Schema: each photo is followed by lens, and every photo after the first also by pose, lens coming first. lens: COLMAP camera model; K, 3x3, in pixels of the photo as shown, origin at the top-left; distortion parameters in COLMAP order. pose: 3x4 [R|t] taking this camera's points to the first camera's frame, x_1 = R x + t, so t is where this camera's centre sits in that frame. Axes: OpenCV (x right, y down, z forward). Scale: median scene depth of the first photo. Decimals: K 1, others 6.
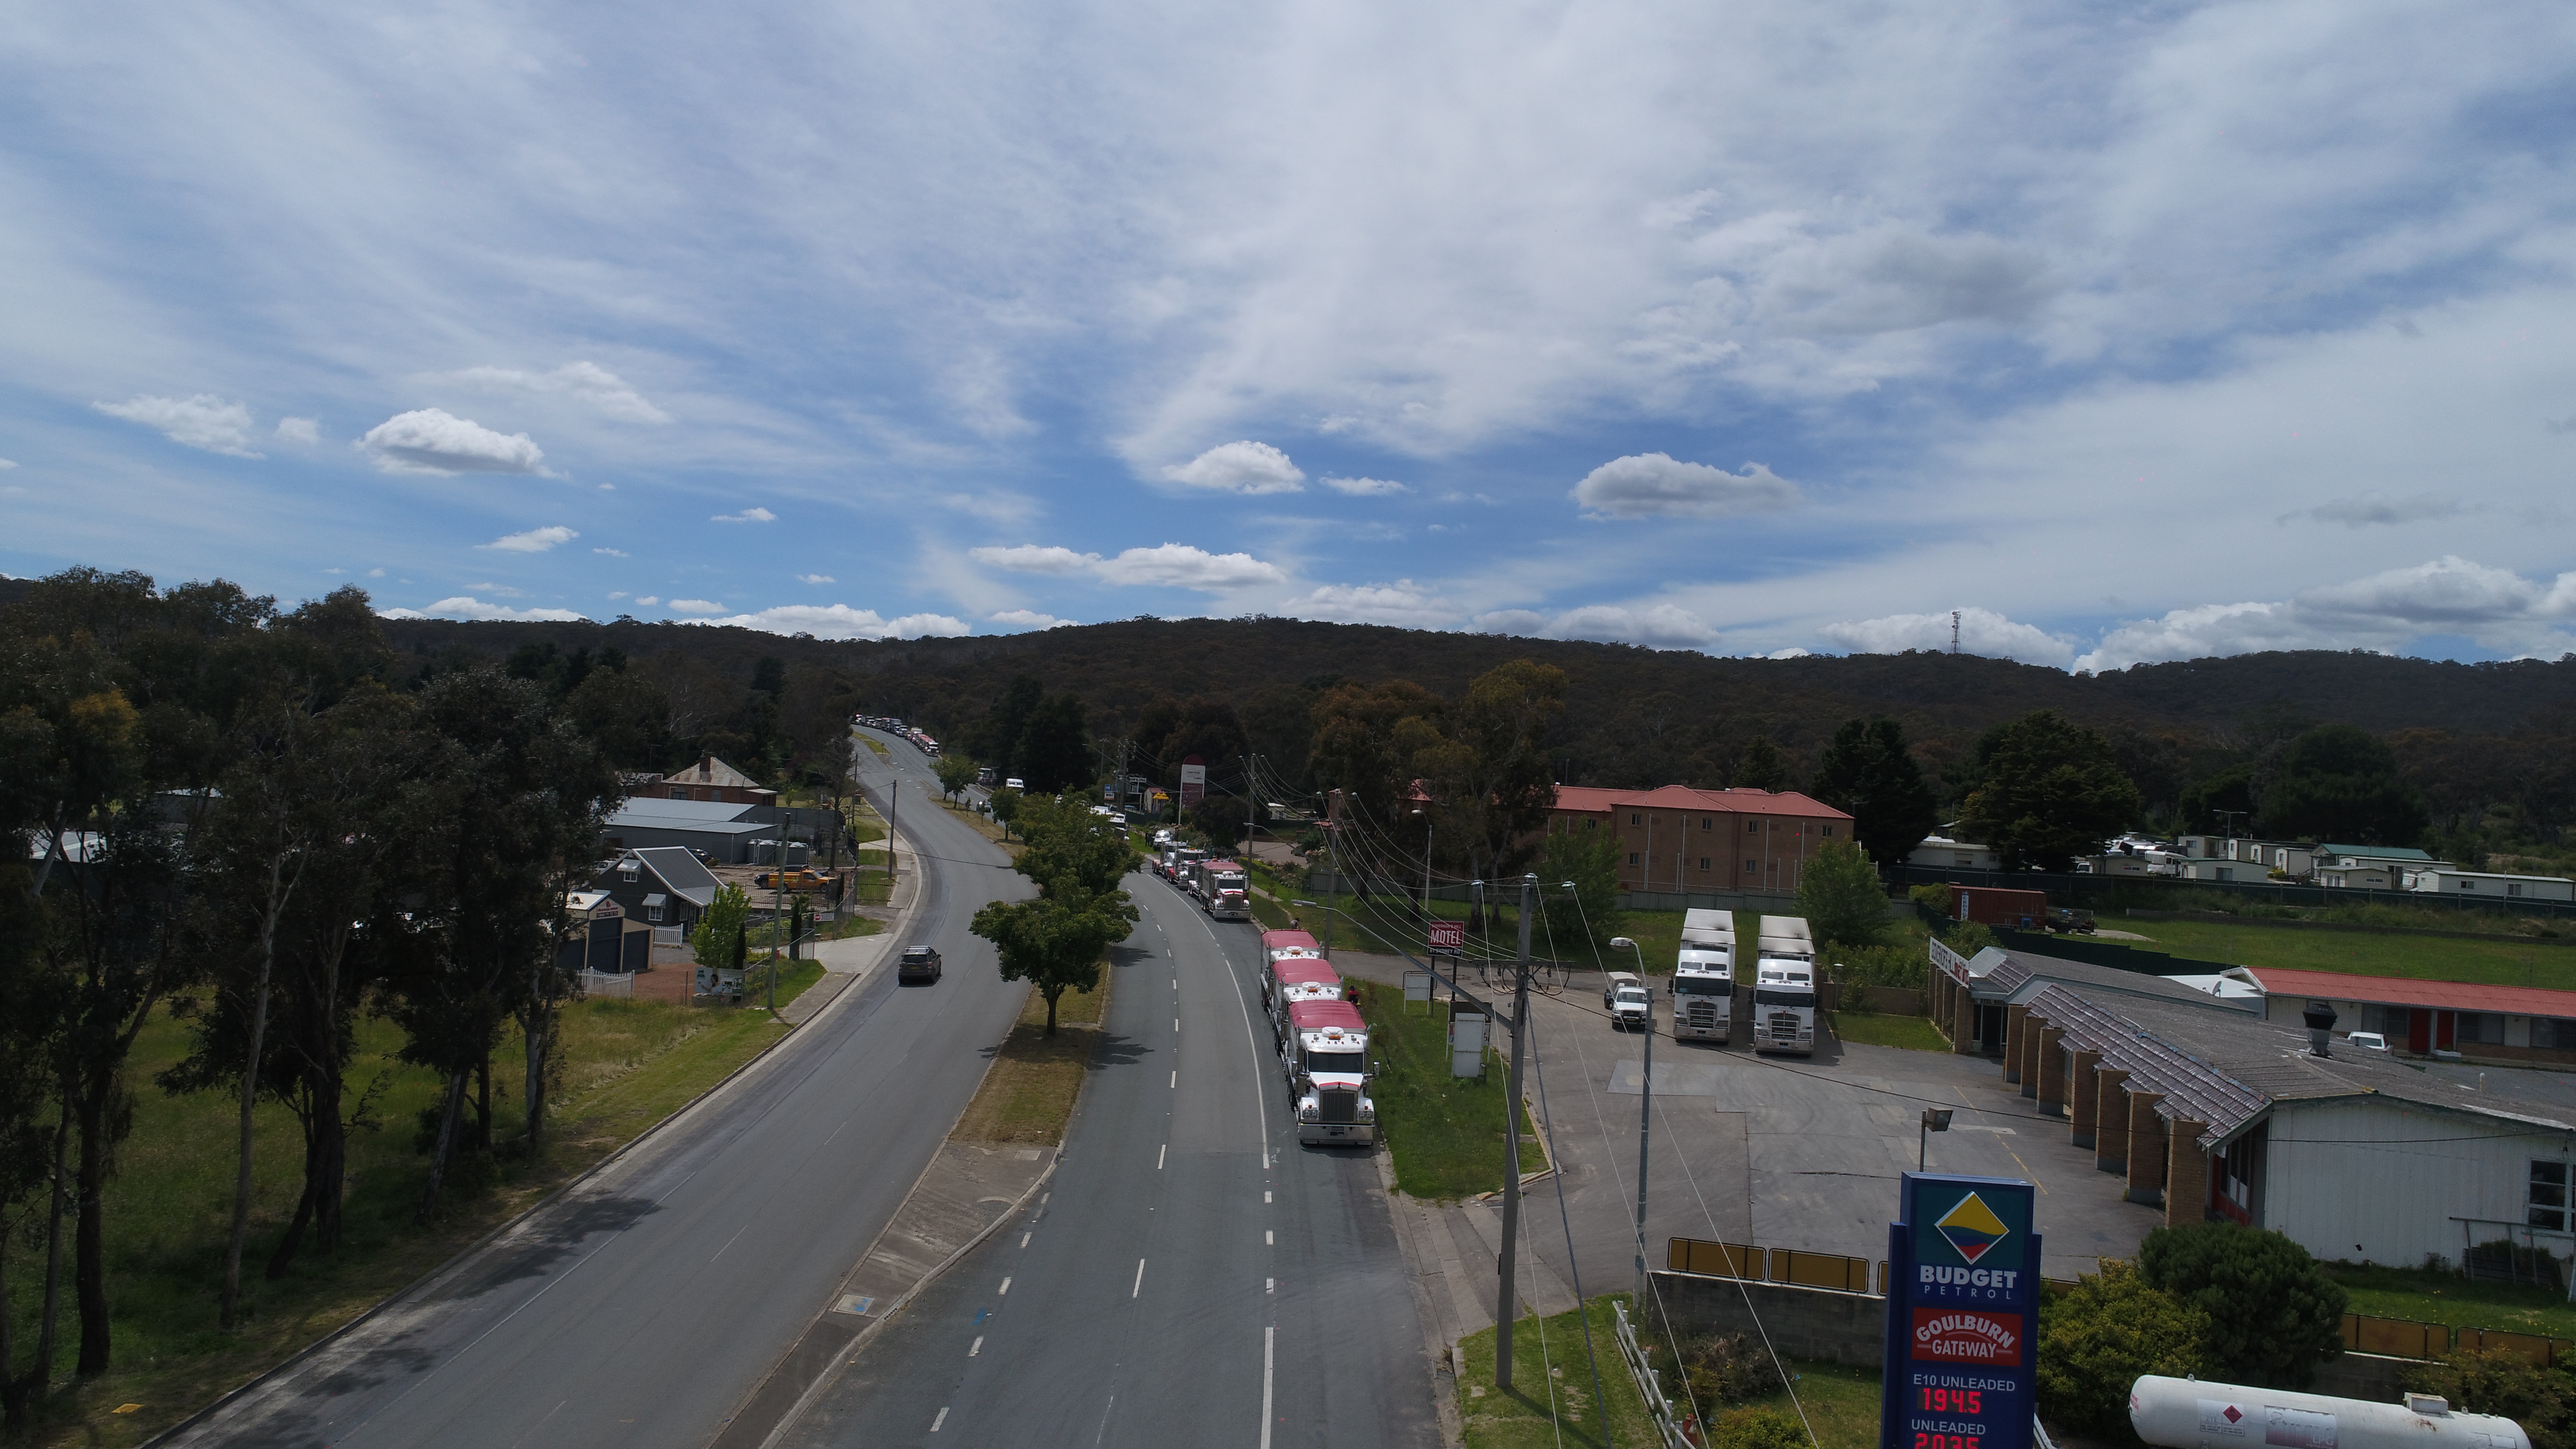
lens RADIAL K [[1748.7, 0, 1281.5], [0, 1748.7, 731.7], [0, 0, 1]] dist [0.000339, 0.004913]
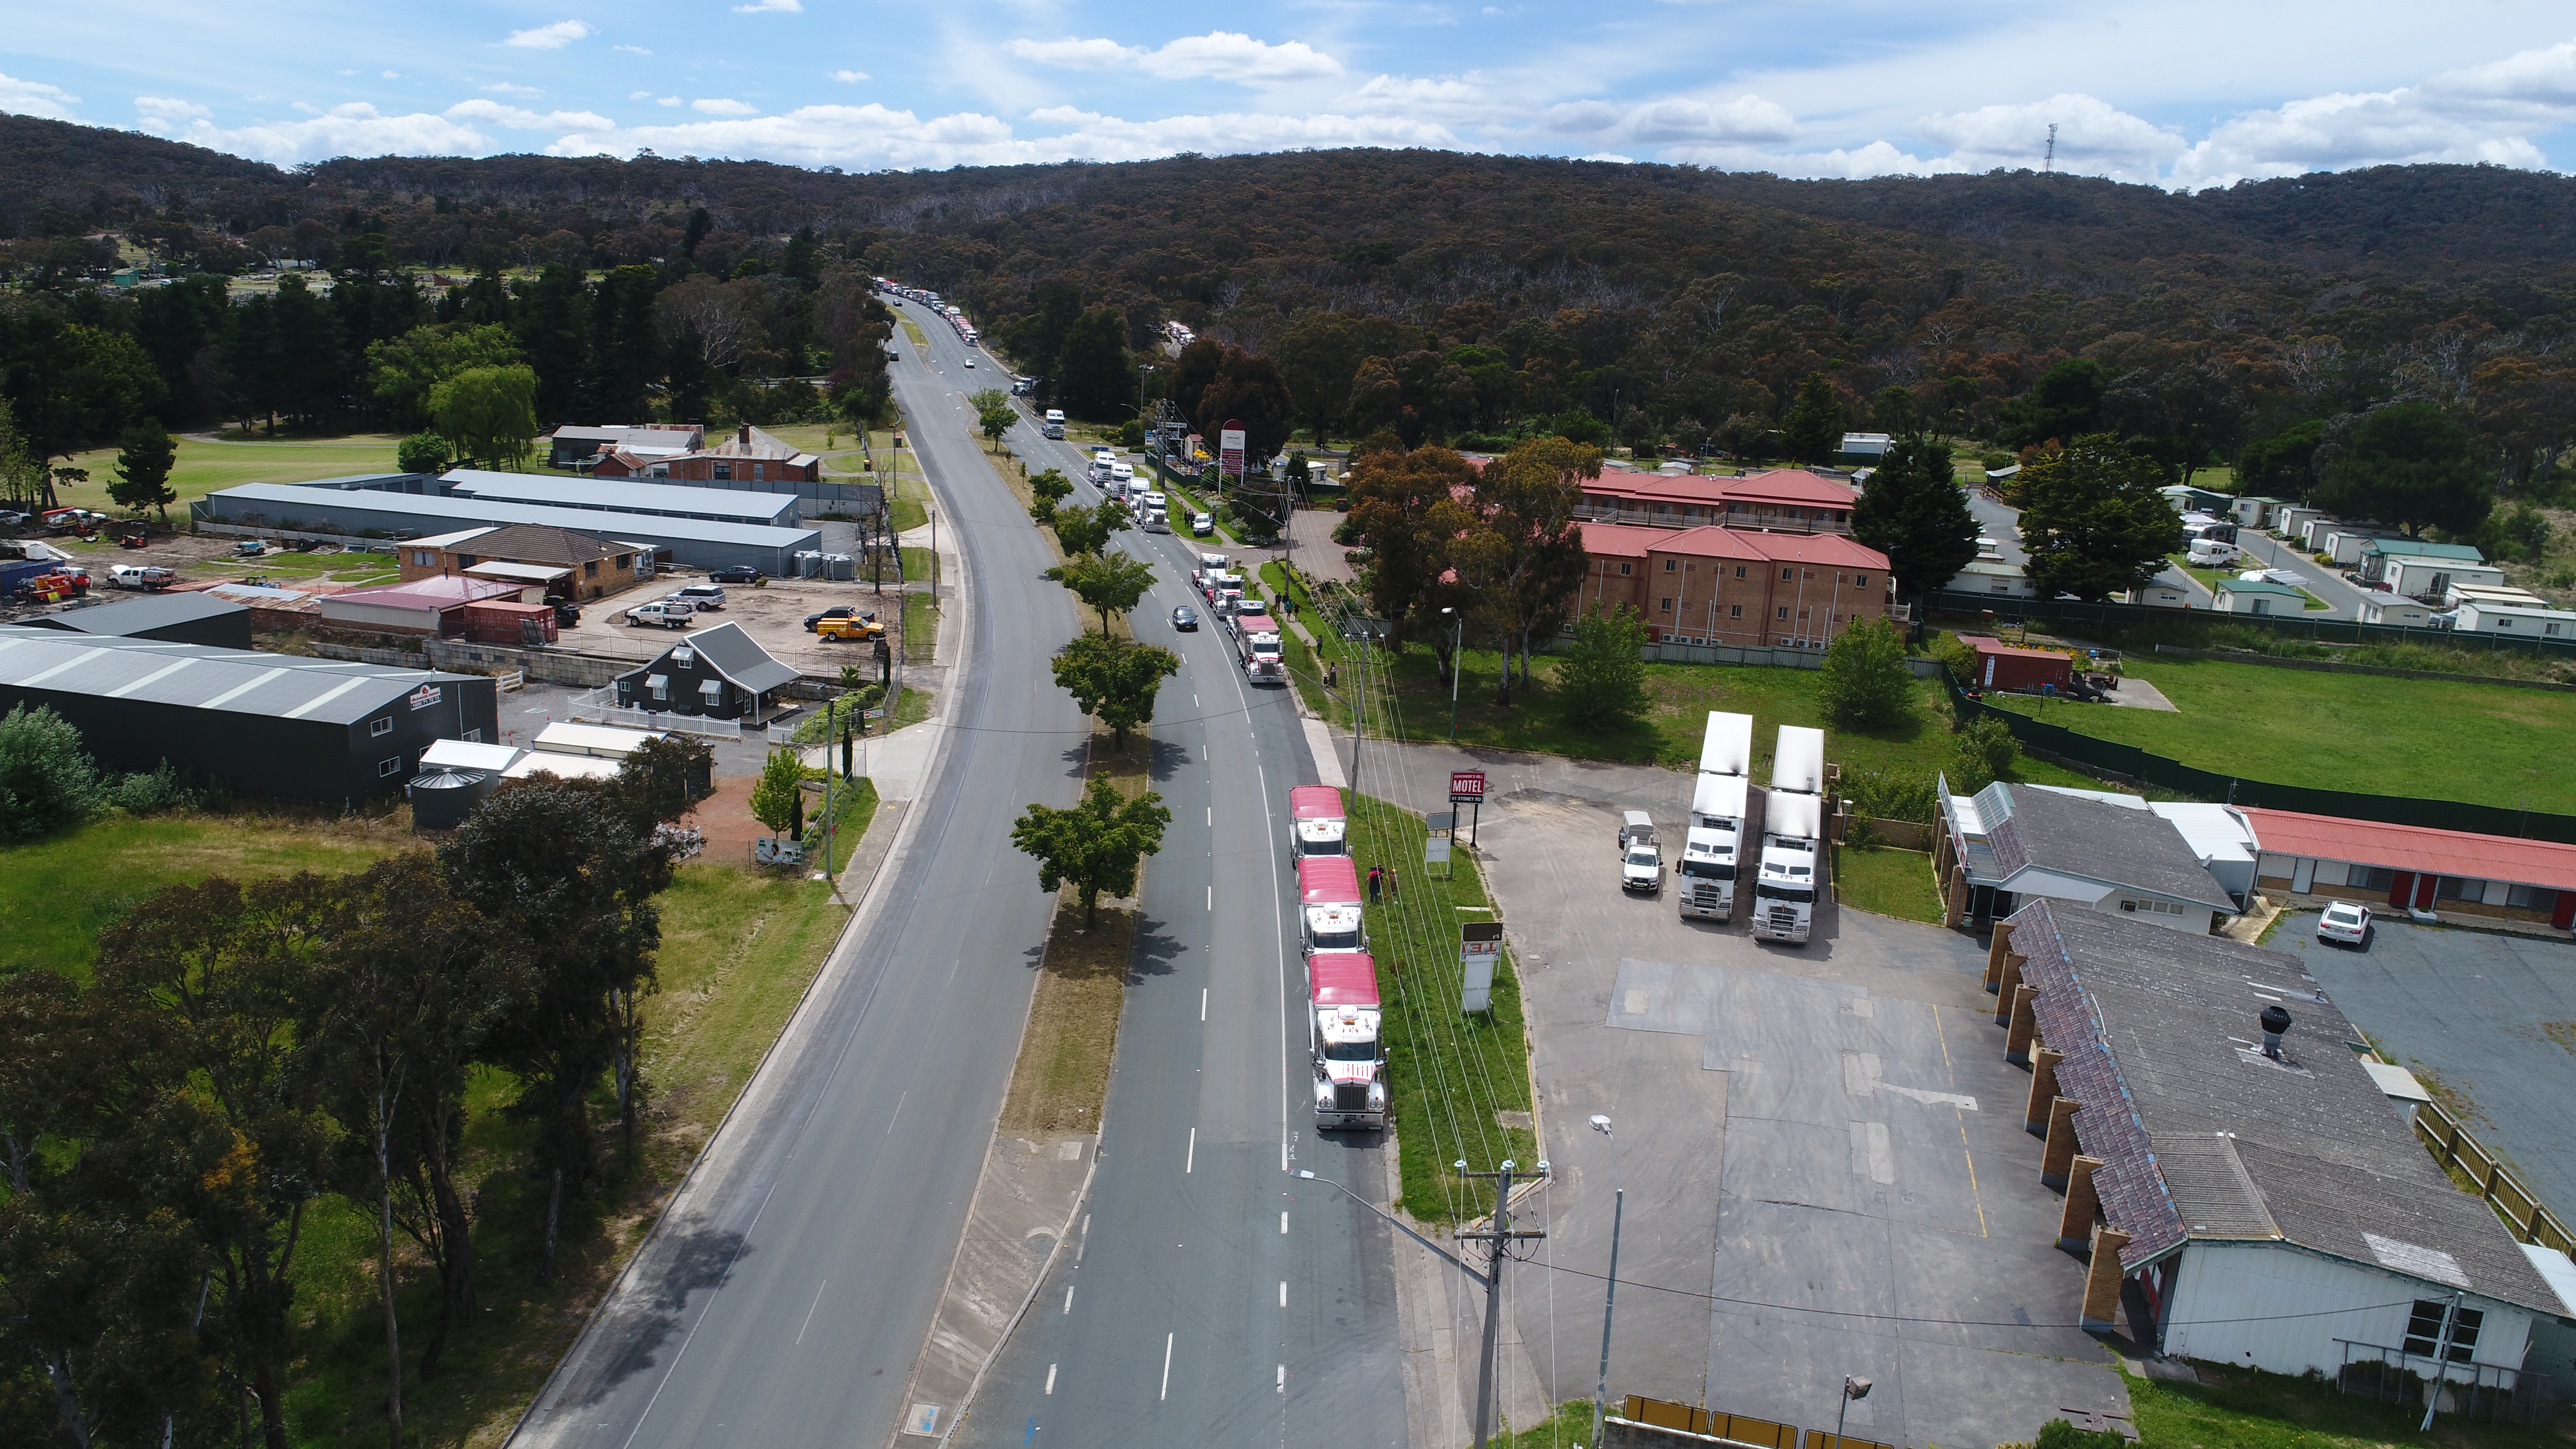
lens RADIAL K [[1748.7, 0, 1281.5], [0, 1748.7, 731.7], [0, 0, 1]] dist [0.000339, 0.004913]
pose [[0.999580, 0.001338, -0.028957, 0.013724], [0.006739, 0.960843, 0.277013, -0.210565], [0.028193, -0.277091, 0.960430, 0.006777]]
